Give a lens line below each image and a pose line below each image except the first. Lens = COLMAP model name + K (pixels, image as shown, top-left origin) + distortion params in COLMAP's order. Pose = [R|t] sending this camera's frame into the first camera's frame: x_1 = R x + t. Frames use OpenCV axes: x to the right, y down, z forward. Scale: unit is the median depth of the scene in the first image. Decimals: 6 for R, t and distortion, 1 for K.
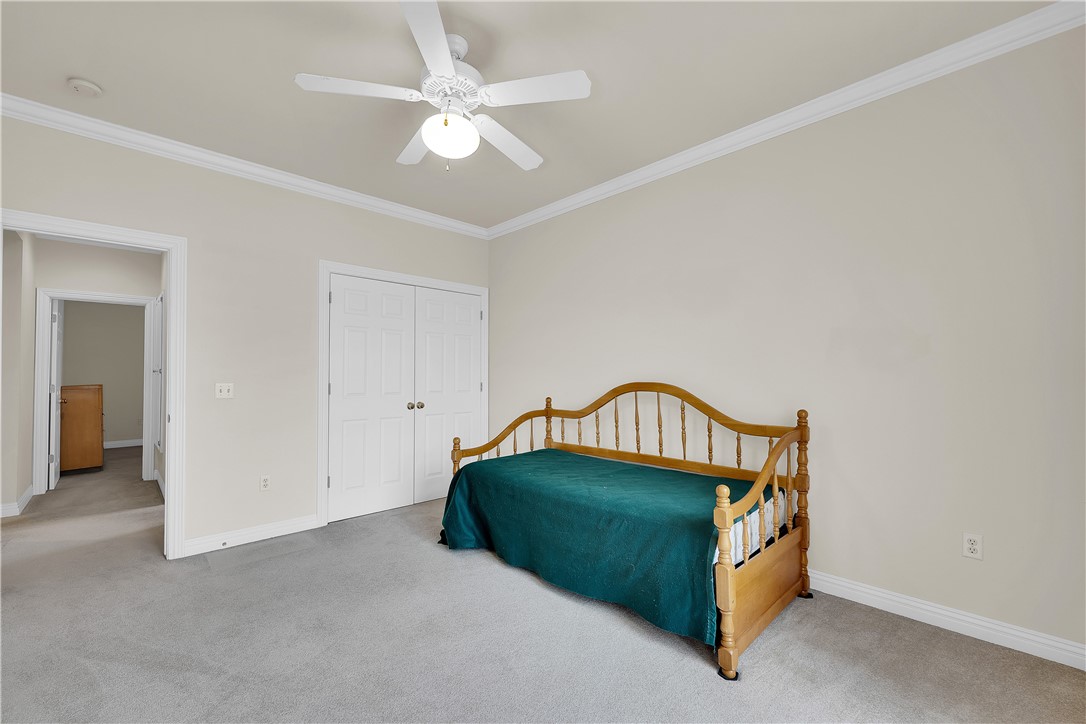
lens RADIAL K [[443.3, 0, 542.2], [0, 443.3, 368.3], [0, 0, 1]] dist [0.007539, -0.000016]
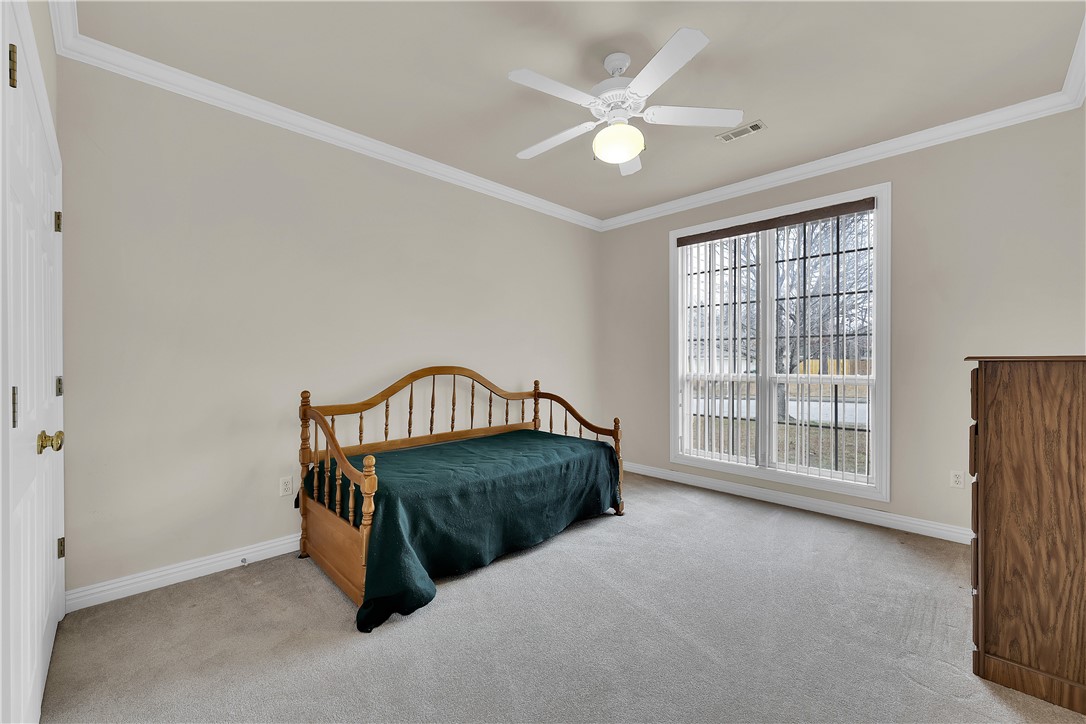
lens RADIAL K [[443.3, 0, 542.2], [0, 443.3, 368.3], [0, 0, 1]] dist [0.007539, -0.000016]
pose [[-0.015350, -0.021314, 0.999655, -0.882001], [-0.022705, 0.999522, 0.020963, 0.007941], [-0.999624, -0.022375, -0.015827, 0.799120]]
